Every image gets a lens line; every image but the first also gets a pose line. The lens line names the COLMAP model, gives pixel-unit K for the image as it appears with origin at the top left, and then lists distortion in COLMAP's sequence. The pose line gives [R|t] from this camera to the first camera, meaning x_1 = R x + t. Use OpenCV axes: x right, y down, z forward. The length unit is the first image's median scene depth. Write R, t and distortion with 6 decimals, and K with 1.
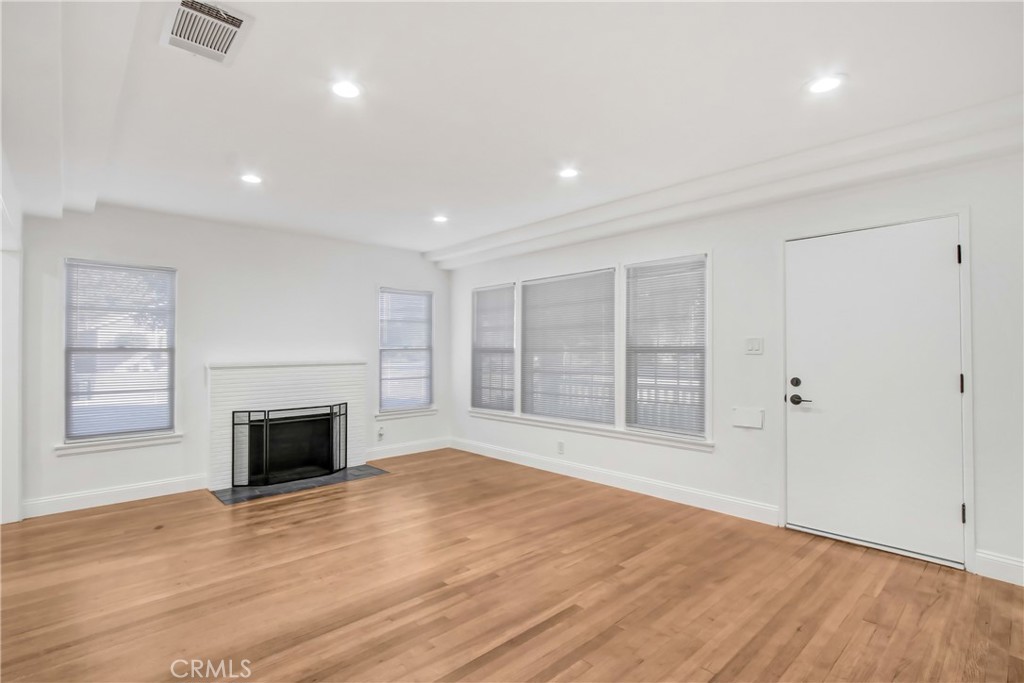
lens RADIAL K [[490.9, 0, 491.1], [0, 490.9, 352.6], [0, 0, 1]] dist [-0.000357, -0.000522]
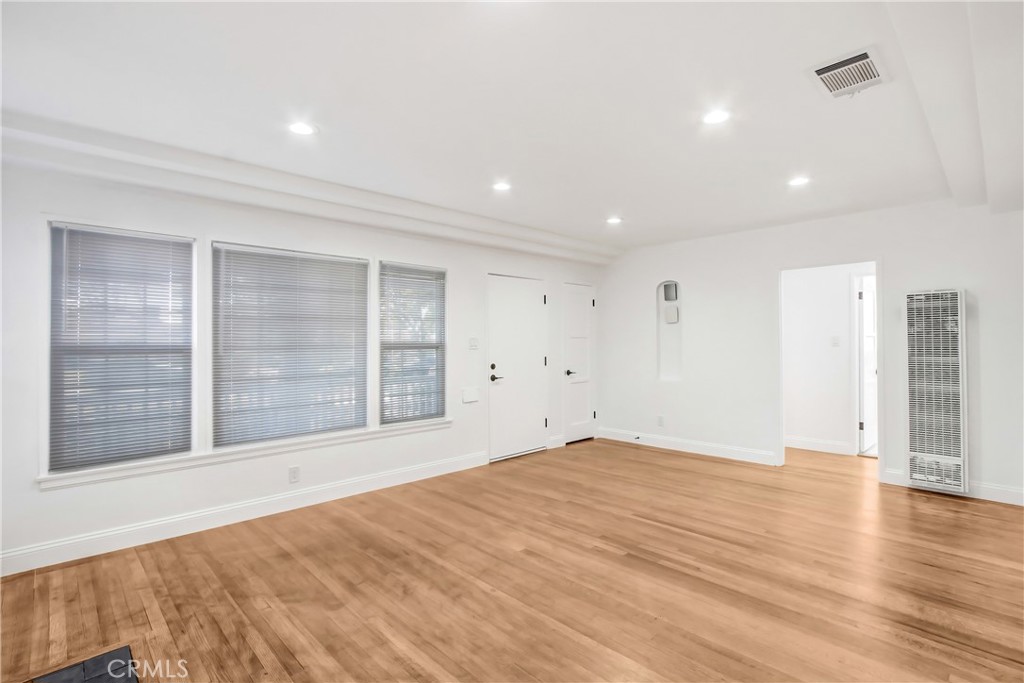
lens RADIAL K [[490.9, 0, 516.9], [0, 490.9, 335.6], [0, 0, 1]] dist [-0.000357, -0.000522]
pose [[-0.052097, 0.009965, 0.998592, -0.728954], [0.004014, 0.999944, -0.009769, -0.017768], [-0.998634, 0.003499, -0.052134, 0.778461]]
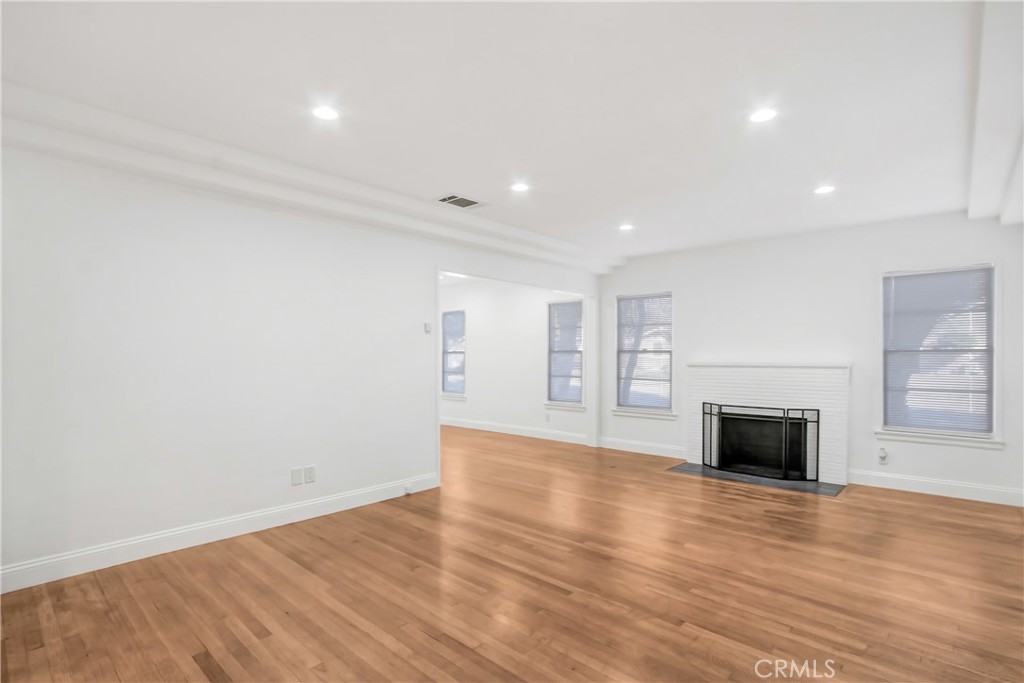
lens RADIAL K [[492.6, 0, 512.2], [0, 492.6, 361.9], [0, 0, 1]] dist [-0.003792, -0.000322]
pose [[0.101107, 0.016472, -0.994739, 0.651144], [-0.000246, 0.999863, 0.016532, 0.000244], [0.994876, -0.001427, 0.101097, 0.414461]]
